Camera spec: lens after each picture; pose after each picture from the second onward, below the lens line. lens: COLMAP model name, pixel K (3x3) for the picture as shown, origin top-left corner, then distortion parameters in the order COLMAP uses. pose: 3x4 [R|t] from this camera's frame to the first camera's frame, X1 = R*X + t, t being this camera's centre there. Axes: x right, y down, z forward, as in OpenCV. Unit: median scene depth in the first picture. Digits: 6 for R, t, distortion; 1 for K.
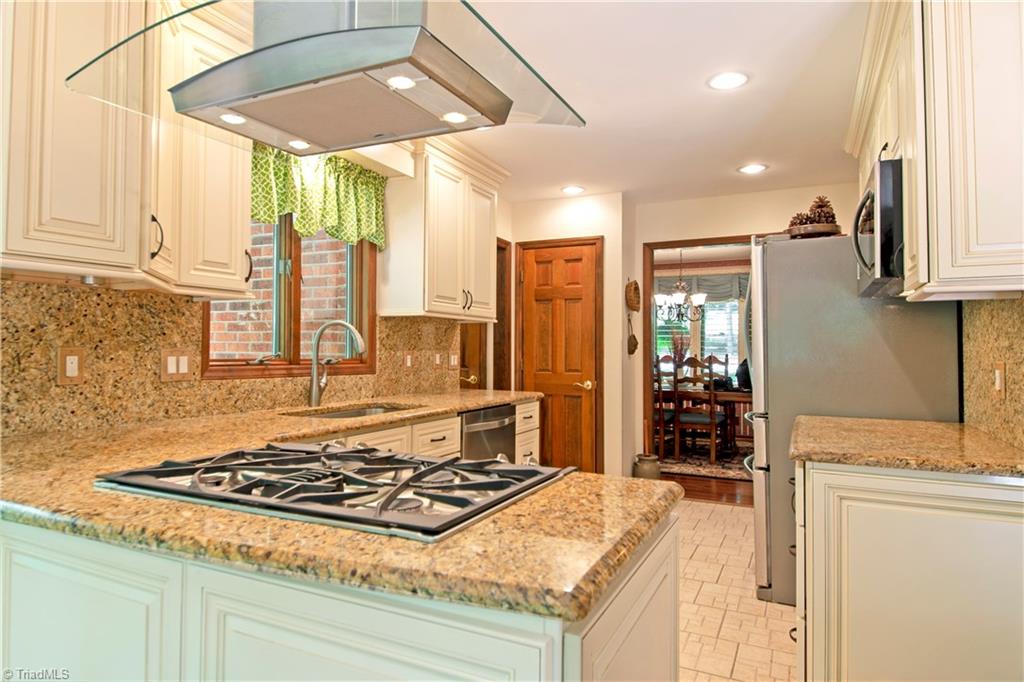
lens RADIAL K [[590.7, 0, 518.2], [0, 590.7, 339.9], [0, 0, 1]] dist [0.029852, -0.039193]
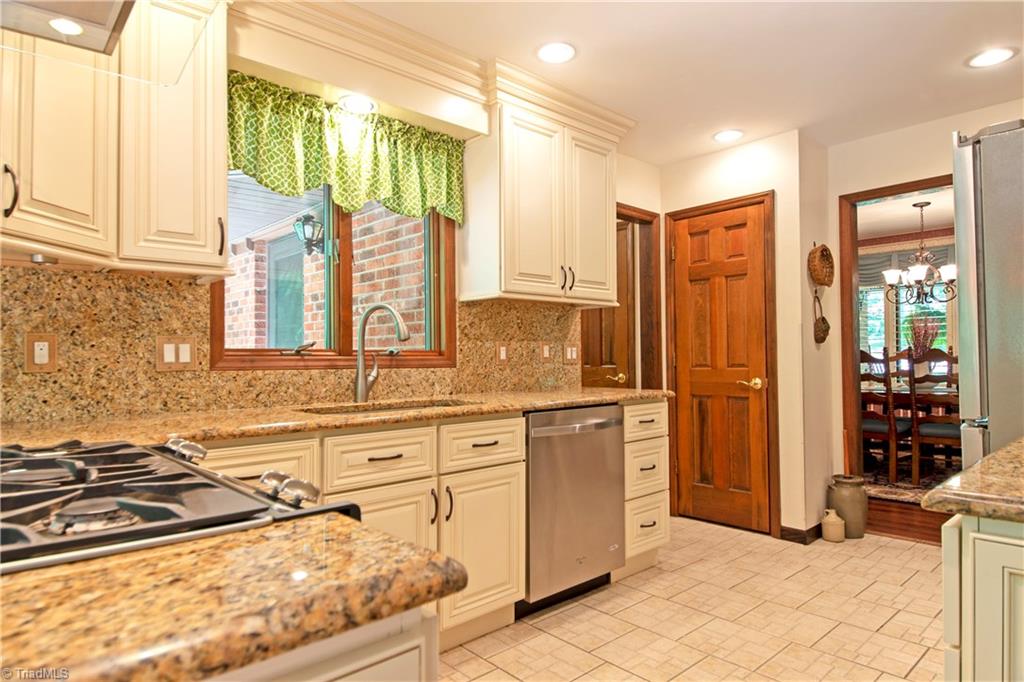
lens RADIAL K [[590.7, 0, 522.9], [0, 590.7, 353.5], [0, 0, 1]] dist [0.029852, -0.039193]
pose [[0.930361, -0.022477, -0.365955, 0.169843], [0.026961, 0.999611, 0.007145, 0.032982], [0.365652, -0.016514, 0.930605, 0.224034]]
